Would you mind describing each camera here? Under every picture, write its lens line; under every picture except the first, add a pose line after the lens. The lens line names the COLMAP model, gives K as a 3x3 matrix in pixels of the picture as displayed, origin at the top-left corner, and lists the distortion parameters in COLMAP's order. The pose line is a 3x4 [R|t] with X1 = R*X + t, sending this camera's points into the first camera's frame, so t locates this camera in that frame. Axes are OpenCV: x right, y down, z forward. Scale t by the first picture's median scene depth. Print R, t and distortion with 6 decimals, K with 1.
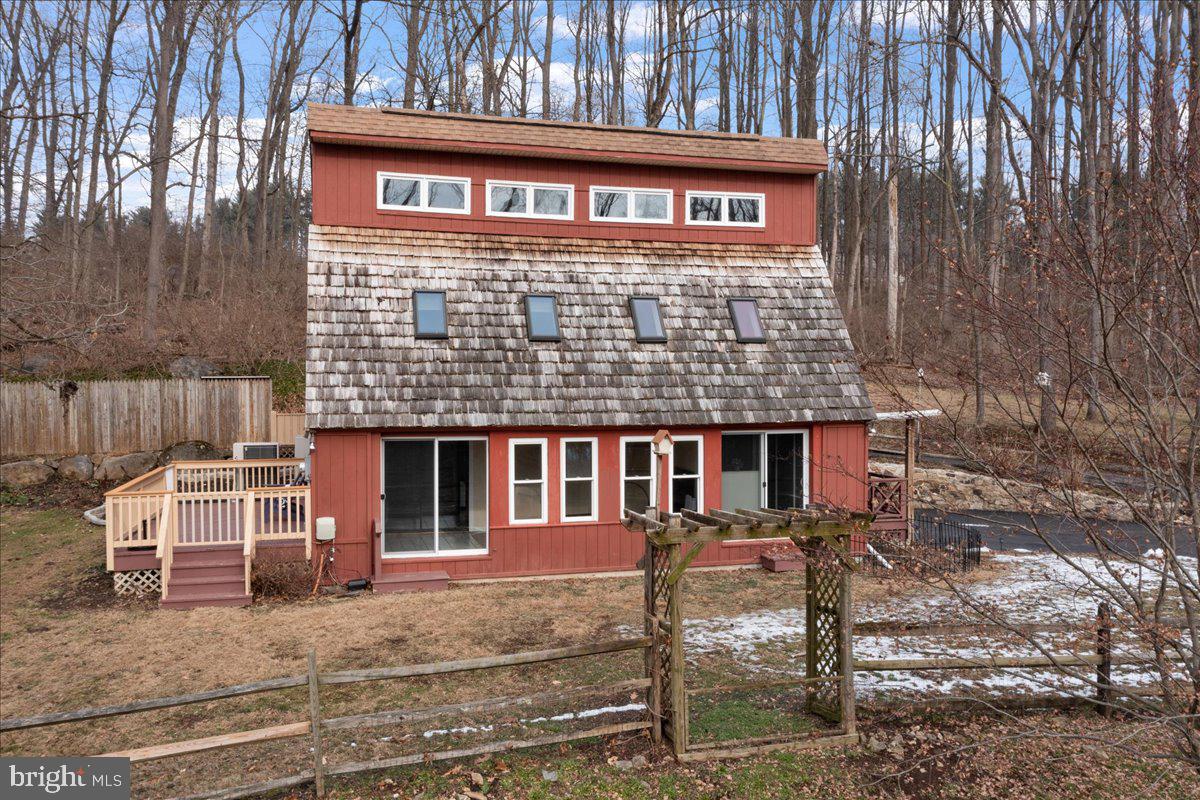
lens RADIAL K [[954.7, 0, 600.0], [0, 954.7, 400.0], [0, 0, 1]] dist [-0.009582, -0.004343]
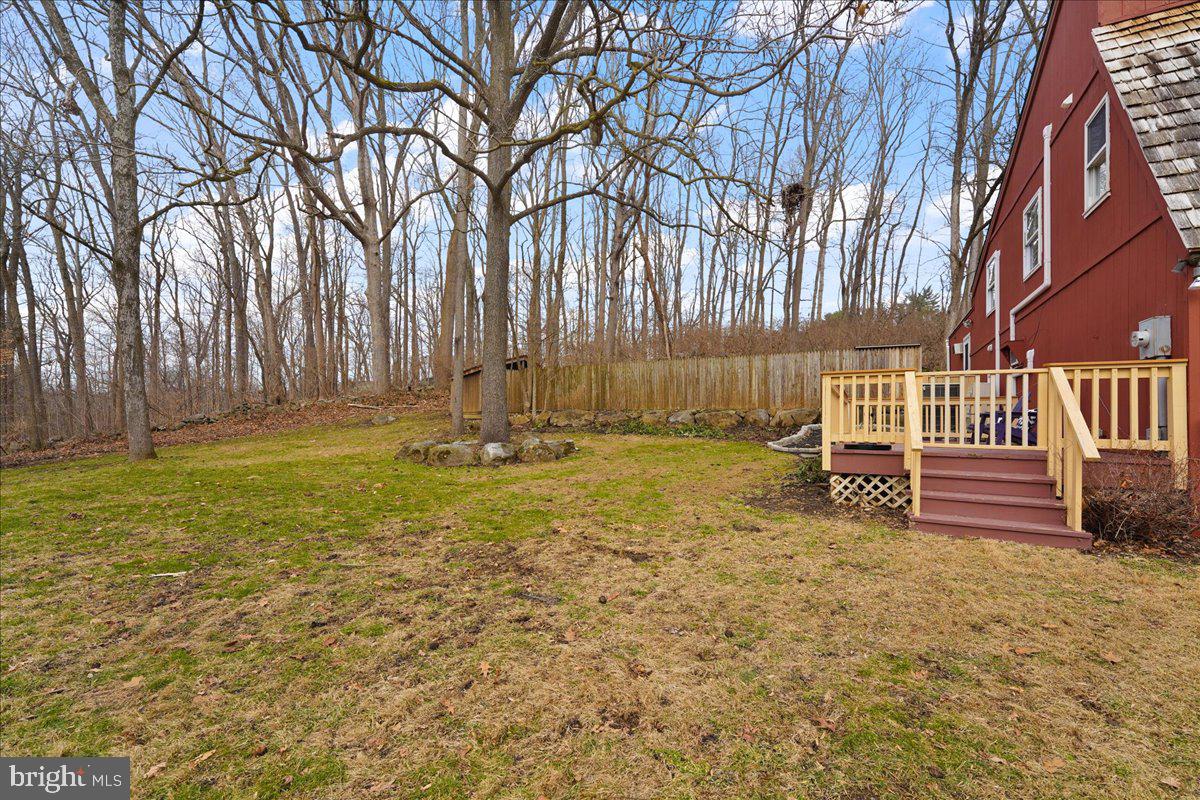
lens RADIAL K [[493.4, 0, 598.0], [0, 493.4, 412.3], [0, 0, 1]] dist [-0.000835, -0.000019]
pose [[0.709796, 0.002557, -0.704403, -0.308085], [-0.034990, 0.998887, -0.031632, 0.128095], [0.703538, 0.047099, 0.709095, 0.491885]]
